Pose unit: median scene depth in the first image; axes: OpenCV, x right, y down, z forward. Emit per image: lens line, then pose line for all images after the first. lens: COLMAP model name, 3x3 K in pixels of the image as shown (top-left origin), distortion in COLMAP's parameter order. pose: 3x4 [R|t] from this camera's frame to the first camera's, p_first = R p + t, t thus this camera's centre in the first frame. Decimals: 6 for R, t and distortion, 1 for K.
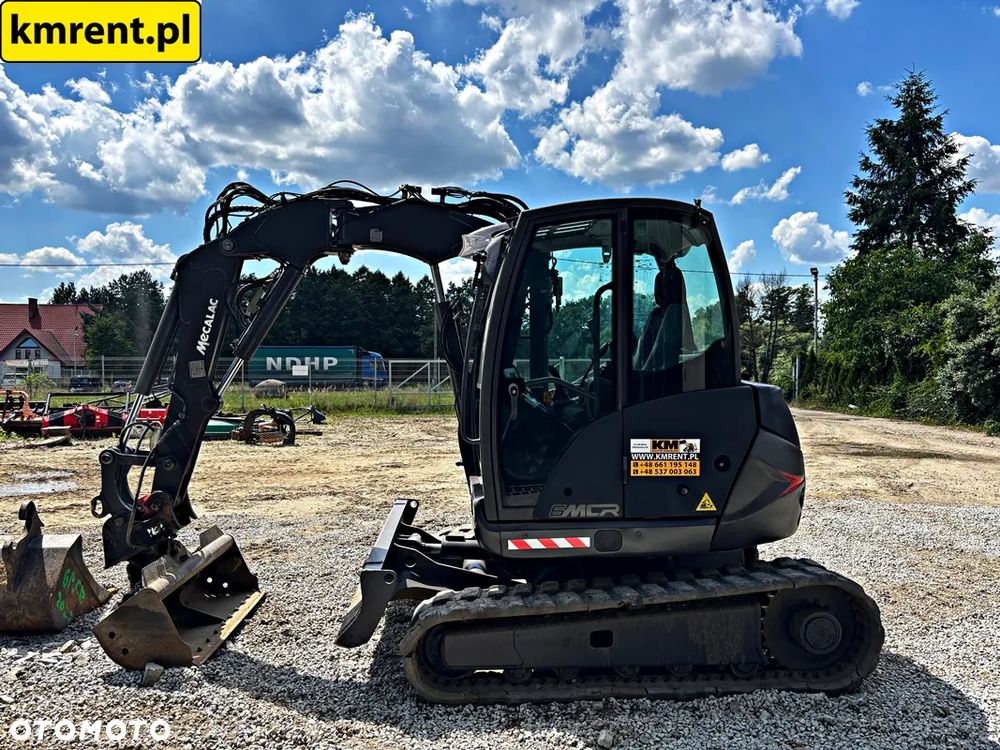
lens RADIAL K [[756.3, 0, 492.5], [0, 756.3, 371.9], [0, 0, 1]] dist [0.045784, -0.051249]
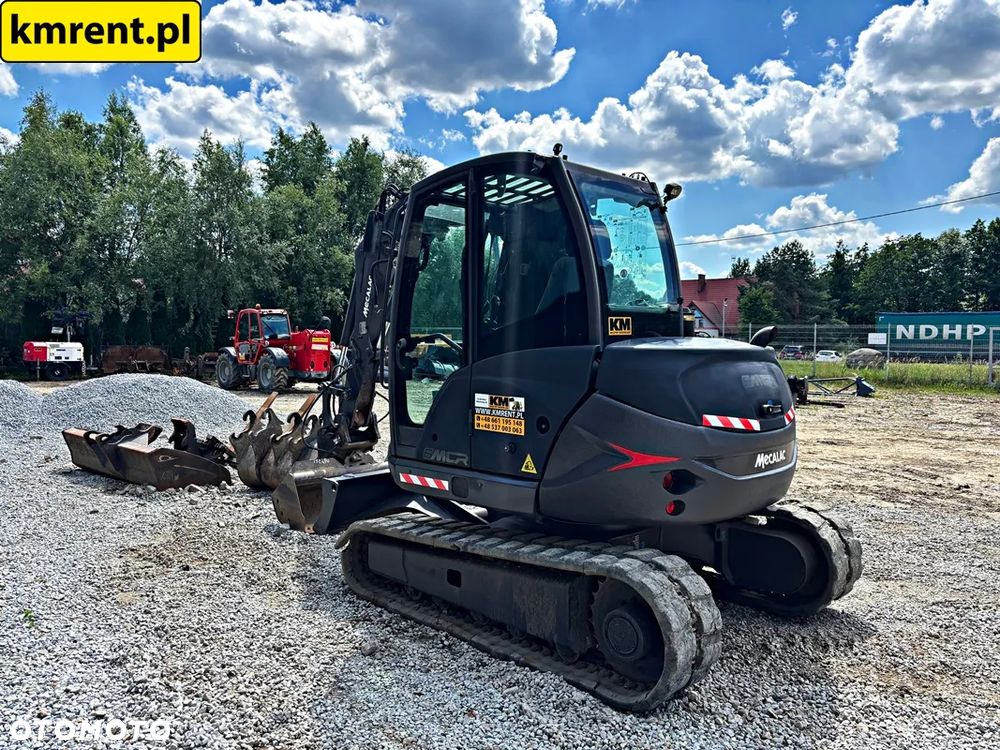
lens RADIAL K [[759.4, 0, 493.5], [0, 759.4, 373.6], [0, 0, 1]] dist [0.022902, -0.016053]
pose [[0.664626, 0.044694, -0.745838, 0.147528], [-0.012708, 0.998741, 0.048525, 0.001966], [0.747068, -0.022773, 0.664357, 0.052405]]
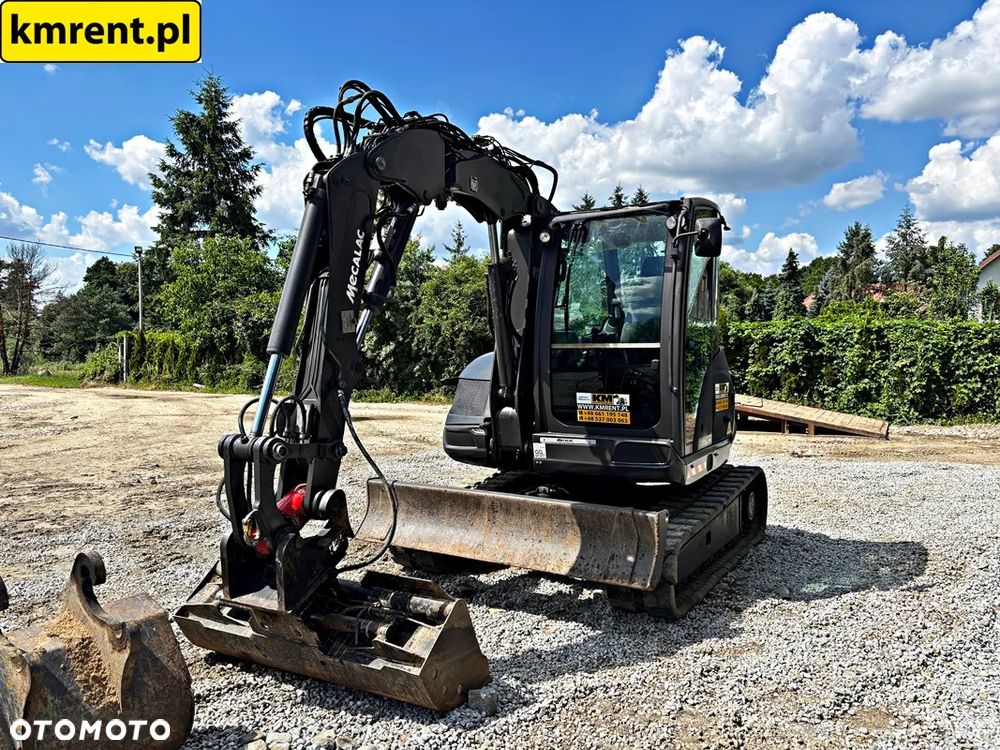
lens RADIAL K [[756.3, 0, 492.5], [0, 756.3, 371.9], [0, 0, 1]] dist [0.045784, -0.051249]
pose [[0.573574, -0.022202, 0.818853, -0.172659], [0.005130, 0.999710, 0.023513, 0.005362], [-0.819138, -0.009286, 0.573521, 0.086126]]
